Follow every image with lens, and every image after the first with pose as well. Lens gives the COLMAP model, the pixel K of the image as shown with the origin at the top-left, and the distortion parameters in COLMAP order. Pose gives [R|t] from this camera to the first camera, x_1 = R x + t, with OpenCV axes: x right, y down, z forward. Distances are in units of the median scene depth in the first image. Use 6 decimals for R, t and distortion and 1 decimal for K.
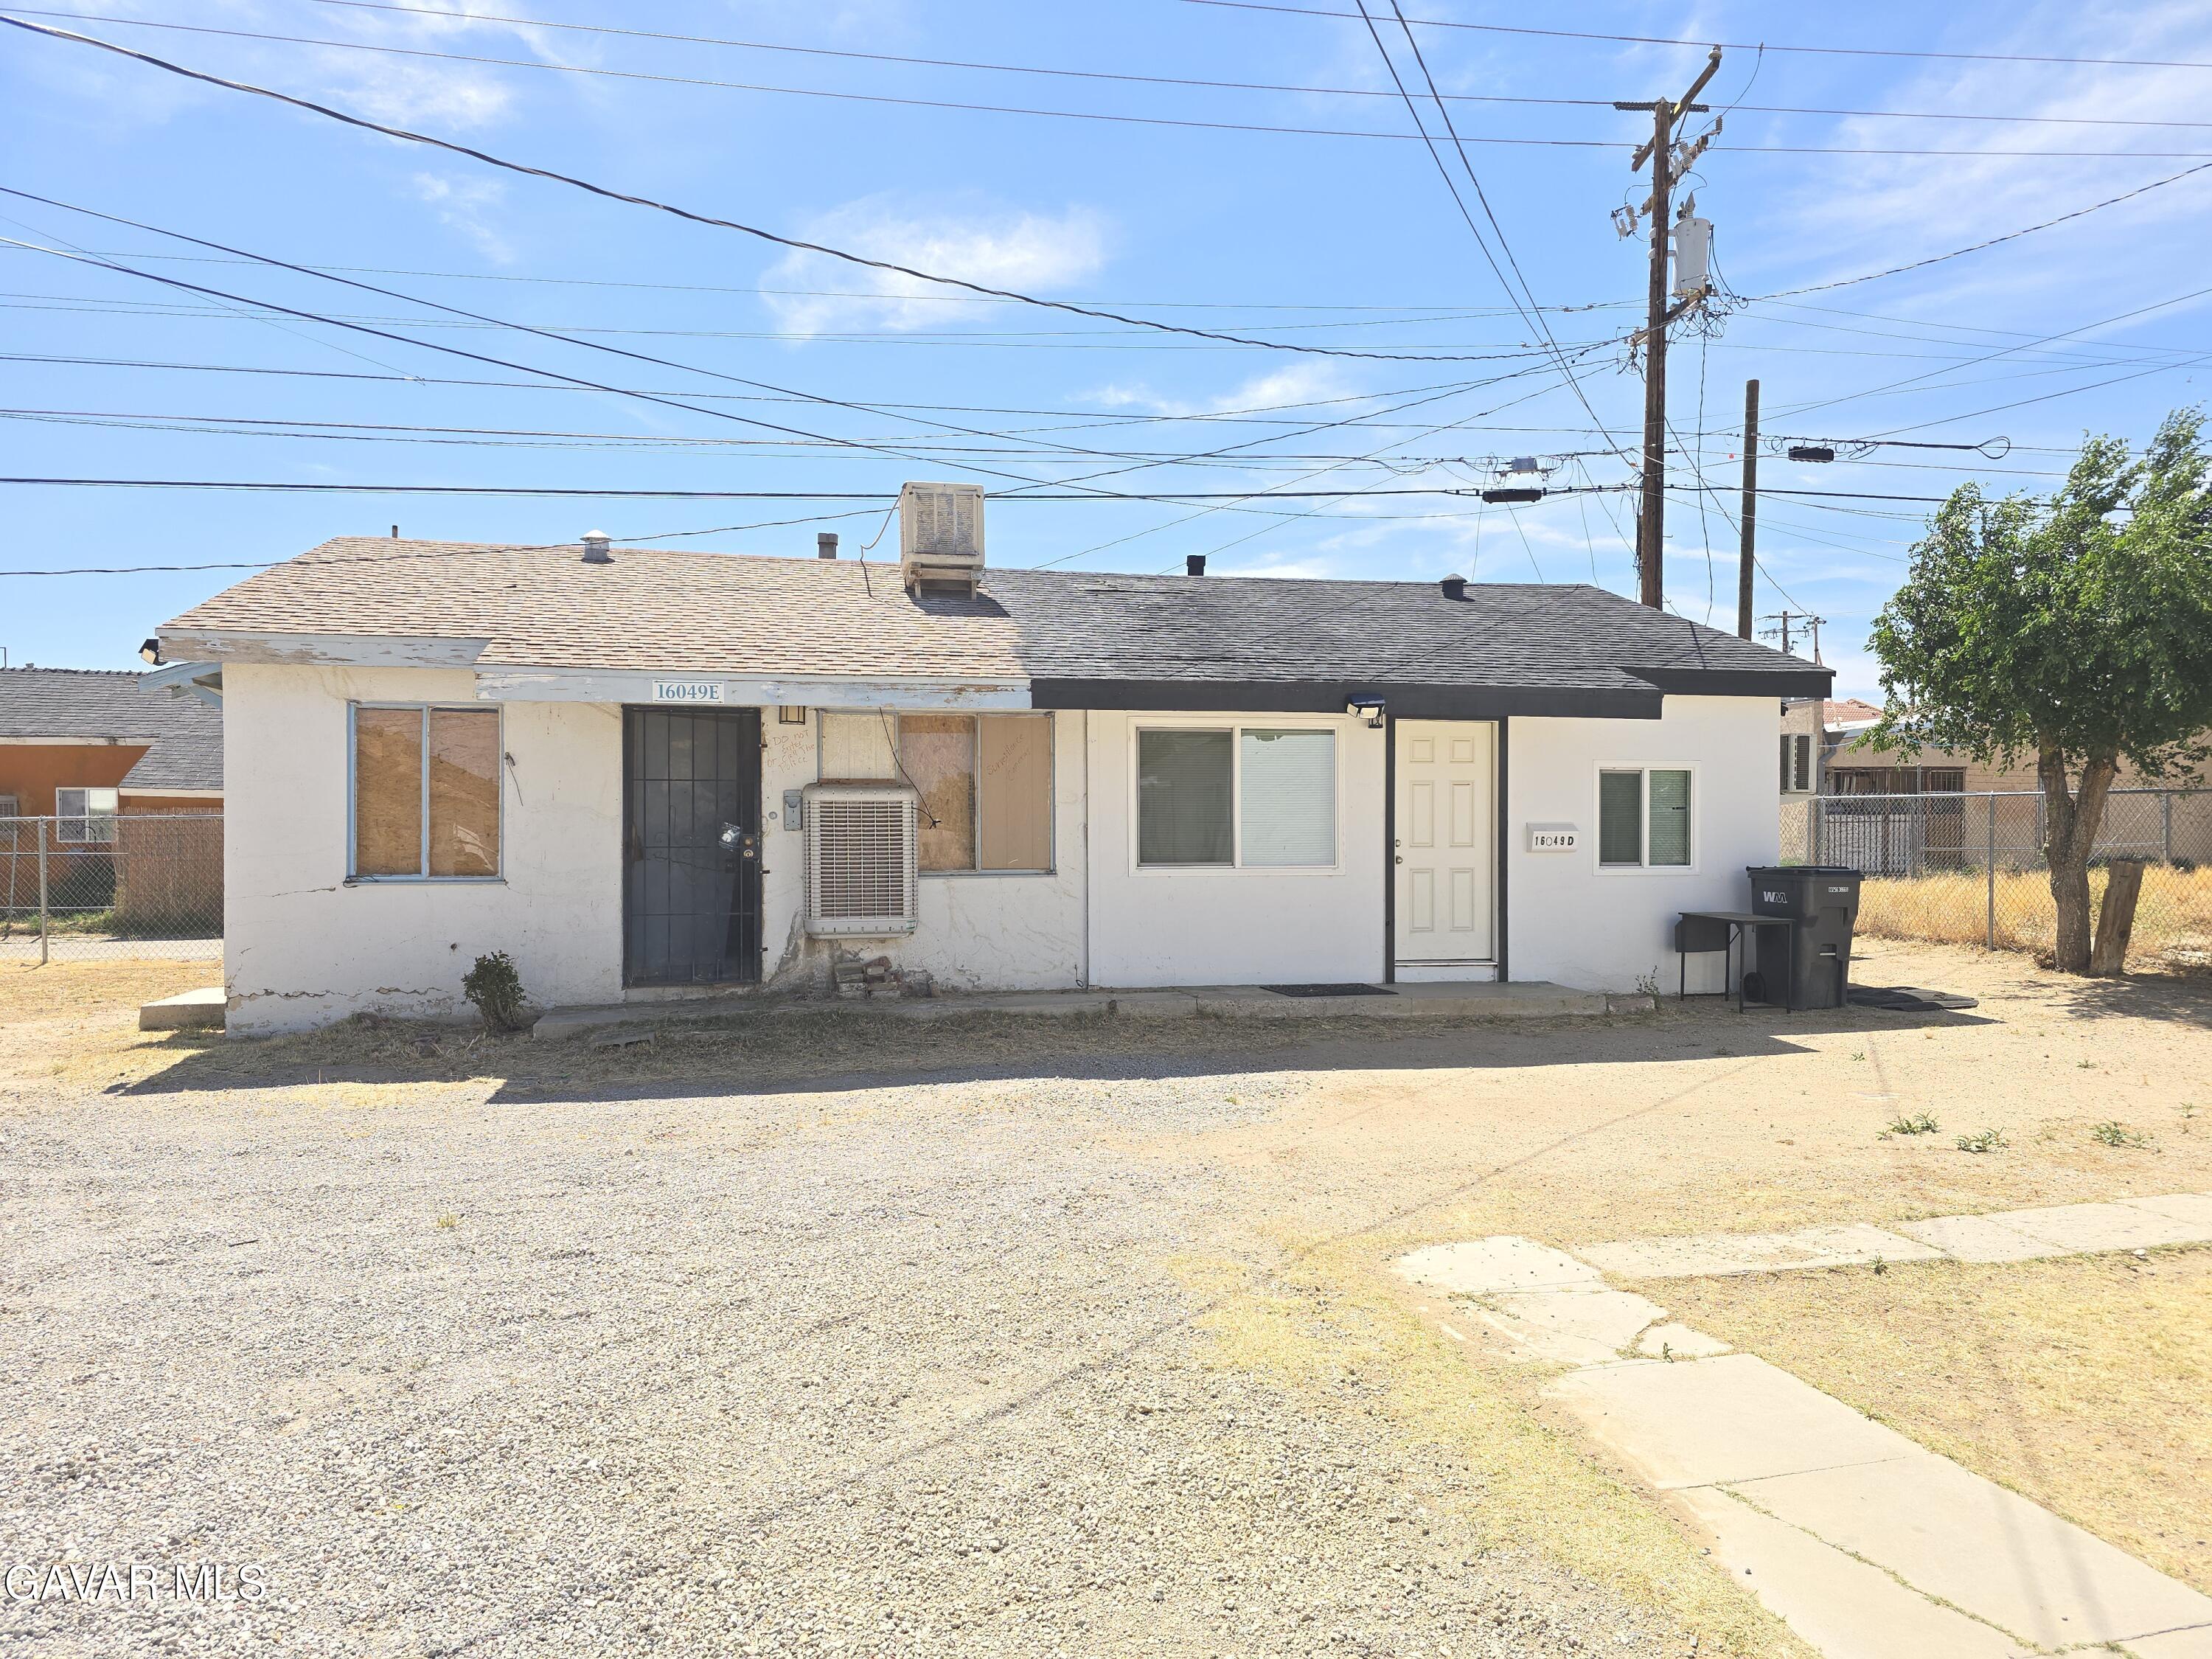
lens RADIAL K [[1460.8, 0, 1106.0], [0, 1460.8, 829.5], [0, 0, 1]] dist [0.067266, -0.000805]
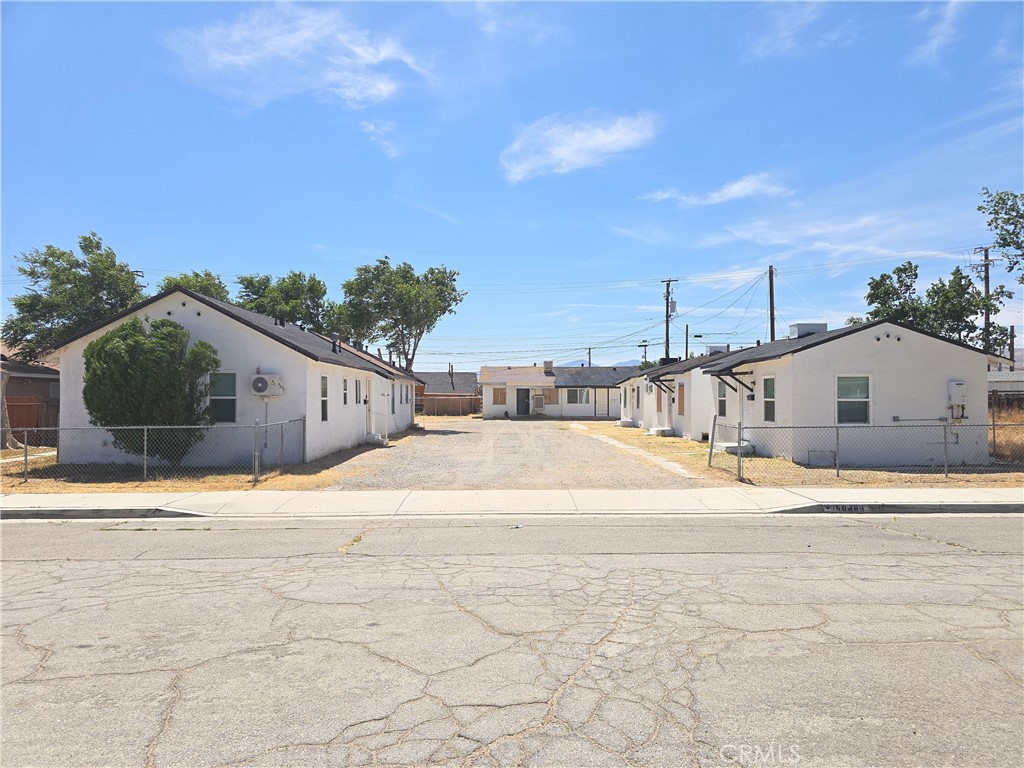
lens RADIAL K [[676.3, 0, 512.0], [0, 676.3, 384.0], [0, 0, 1]] dist [0.067266, -0.000805]
pose [[0.977597, -0.003759, -0.210453, 0.401142], [-0.000452, 0.999801, -0.019953, -0.010138], [0.210486, 0.019601, 0.977400, -2.283125]]
